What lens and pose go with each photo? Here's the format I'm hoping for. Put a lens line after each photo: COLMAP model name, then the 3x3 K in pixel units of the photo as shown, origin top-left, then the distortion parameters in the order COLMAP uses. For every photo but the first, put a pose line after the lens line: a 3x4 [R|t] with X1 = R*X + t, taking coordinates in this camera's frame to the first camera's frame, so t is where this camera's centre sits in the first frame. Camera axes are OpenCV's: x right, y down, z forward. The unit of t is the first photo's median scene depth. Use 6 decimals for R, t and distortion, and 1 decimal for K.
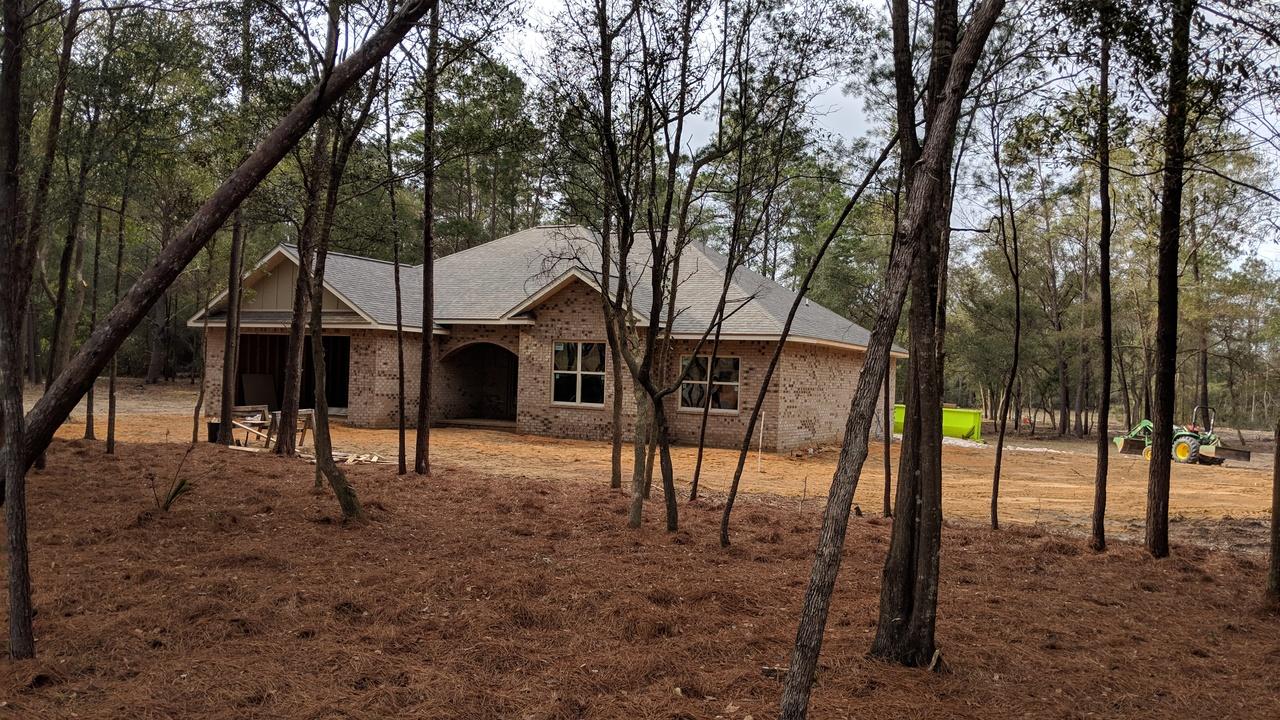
lens RADIAL K [[1015.2, 0, 644.8], [0, 1015.2, 360.7], [0, 0, 1]] dist [0.011712, -0.001663]
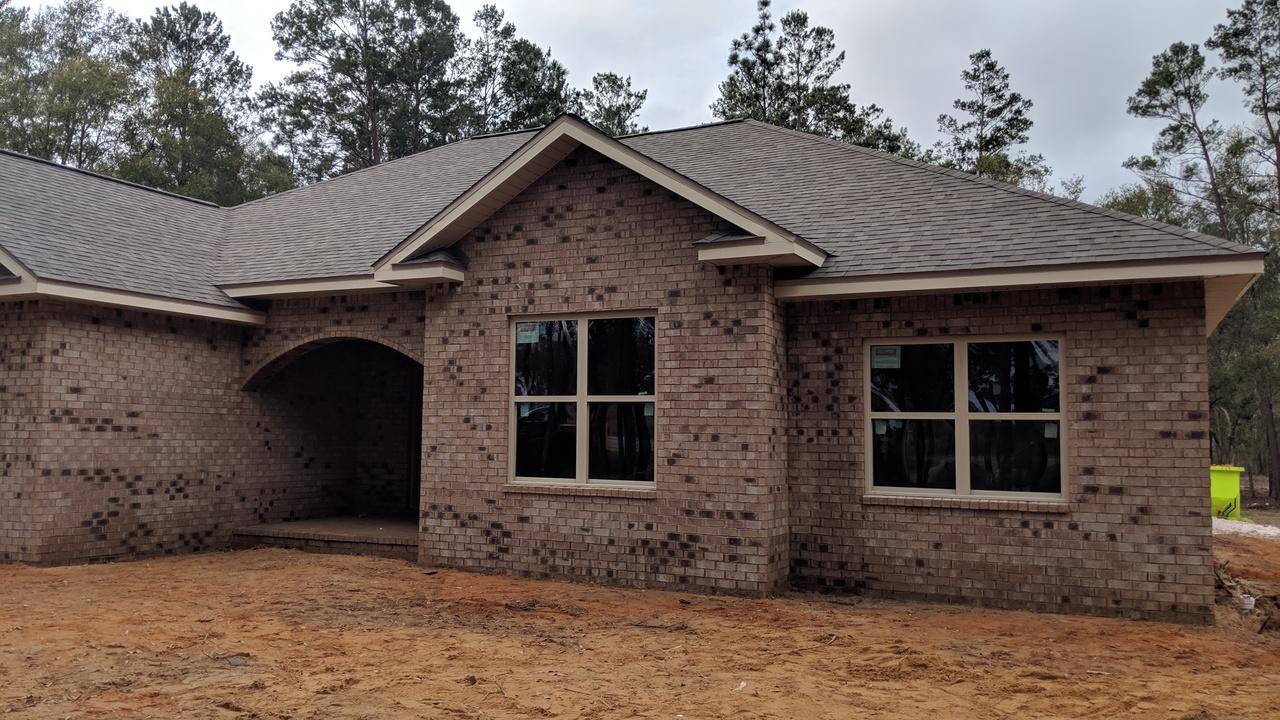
lens RADIAL K [[1015.2, 0, 634.2], [0, 1015.2, 351.6], [0, 0, 1]] dist [0.011712, -0.001663]
pose [[0.998967, -0.020887, 0.040349, -0.059588], [0.023419, 0.997718, -0.063332, 0.018077], [-0.038934, 0.064212, 0.997177, 0.615238]]
